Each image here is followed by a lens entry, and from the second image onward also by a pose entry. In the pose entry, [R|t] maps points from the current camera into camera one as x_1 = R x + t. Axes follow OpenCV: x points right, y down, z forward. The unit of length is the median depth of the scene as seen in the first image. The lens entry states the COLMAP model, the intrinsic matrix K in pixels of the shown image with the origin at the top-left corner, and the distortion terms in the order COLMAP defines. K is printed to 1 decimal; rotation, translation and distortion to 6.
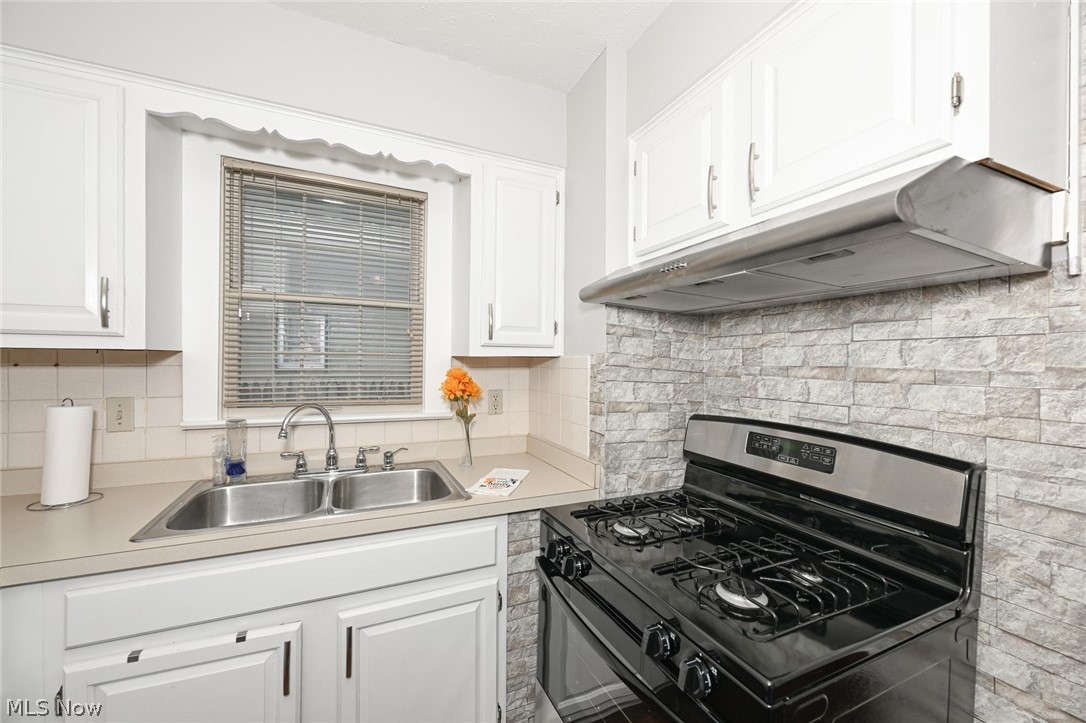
lens RADIAL K [[426.7, 0, 542.1], [0, 426.7, 364.3], [0, 0, 1]] dist [-0.000205, -0.000321]
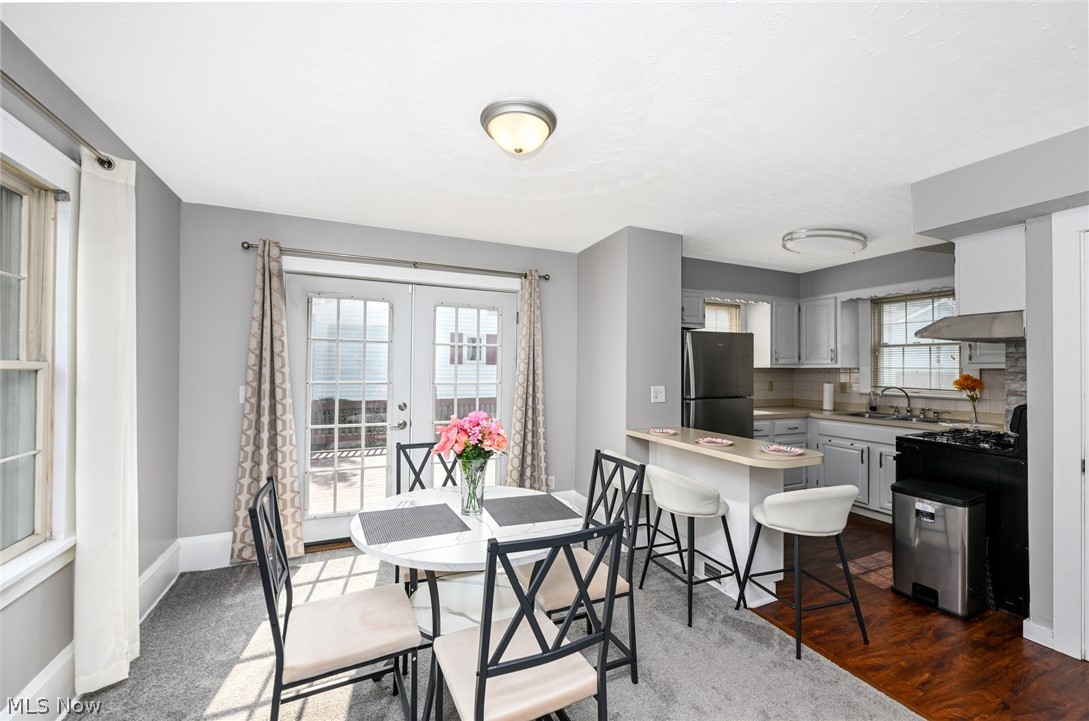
lens RADIAL K [[427.9, 0, 543.6], [0, 427.9, 363.3], [0, 0, 1]] dist [-0.000205, -0.000321]
pose [[-0.009353, -0.022522, -0.999703, 2.228615], [-0.011923, 0.999678, -0.022410, 0.031806], [0.999885, 0.011710, -0.009619, -1.212449]]
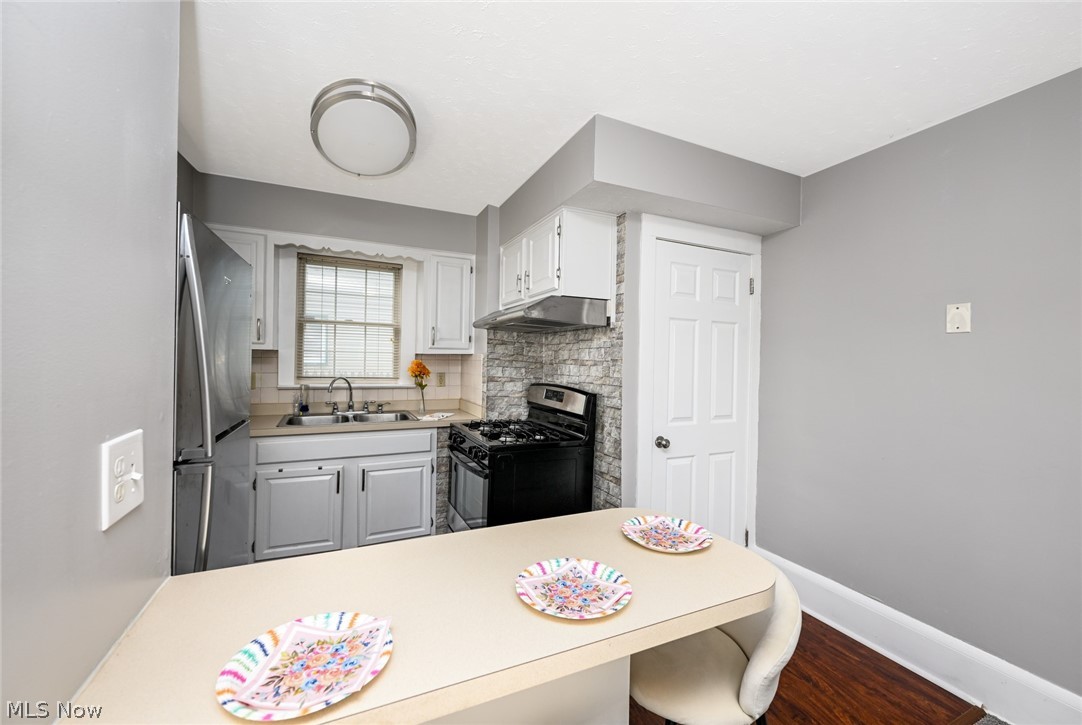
lens RADIAL K [[430.1, 0, 539.7], [0, 430.1, 360.3], [0, 0, 1]] dist [0.000314, 0.000011]
pose [[0.999858, 0.006137, 0.015695, 0.369718], [-0.006069, 0.999972, -0.004378, 0.017955], [-0.015721, 0.004282, 0.999867, -1.076401]]
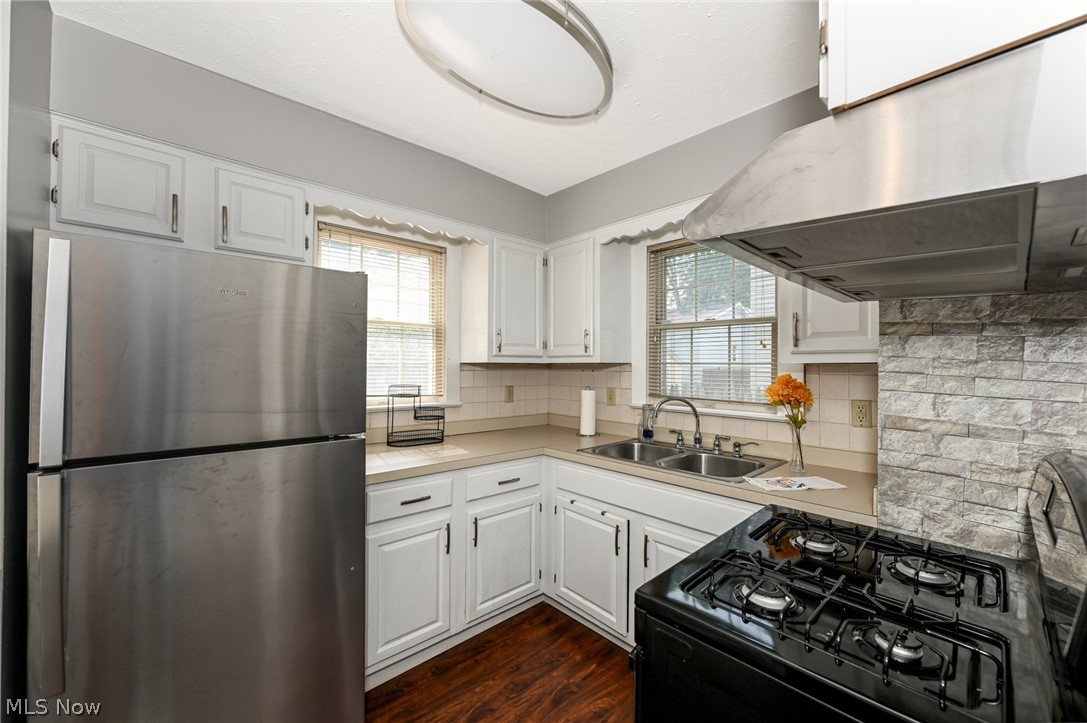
lens RADIAL K [[427.1, 0, 542.6], [0, 427.1, 364.3], [0, 0, 1]] dist [-0.000205, -0.000321]
pose [[0.312811, -0.014196, -0.949709, 0.742168], [-0.010707, 0.999772, -0.018471, 0.010469], [0.949755, 0.015946, 0.312588, 0.097524]]
